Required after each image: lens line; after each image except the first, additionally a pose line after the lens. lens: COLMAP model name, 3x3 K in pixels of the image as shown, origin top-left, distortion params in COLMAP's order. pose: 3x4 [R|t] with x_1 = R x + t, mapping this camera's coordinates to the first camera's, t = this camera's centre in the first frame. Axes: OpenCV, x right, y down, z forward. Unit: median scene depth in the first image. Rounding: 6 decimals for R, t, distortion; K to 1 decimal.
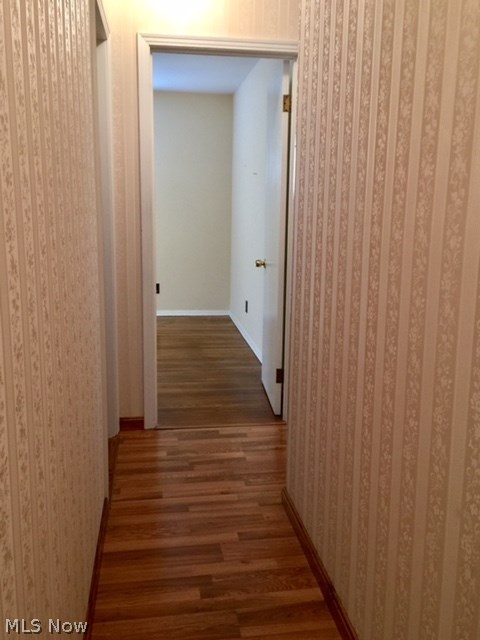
lens RADIAL K [[551.8, 0, 243.0], [0, 551.8, 317.5], [0, 0, 1]] dist [0.091190, -0.125730]
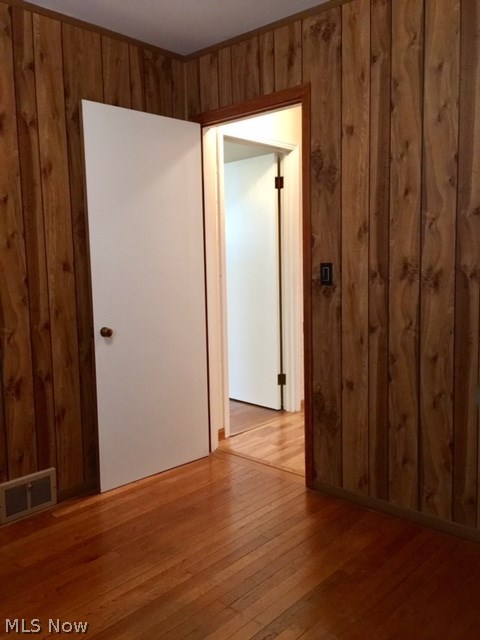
lens RADIAL K [[551.8, 0, 243.0], [0, 551.8, 317.5], [0, 0, 1]] dist [0.091190, -0.125730]
pose [[0.772507, -0.094026, 0.628007, -0.869122], [0.144750, 0.989014, -0.029980, -0.016532], [-0.618289, 0.114064, 0.777630, 0.004466]]
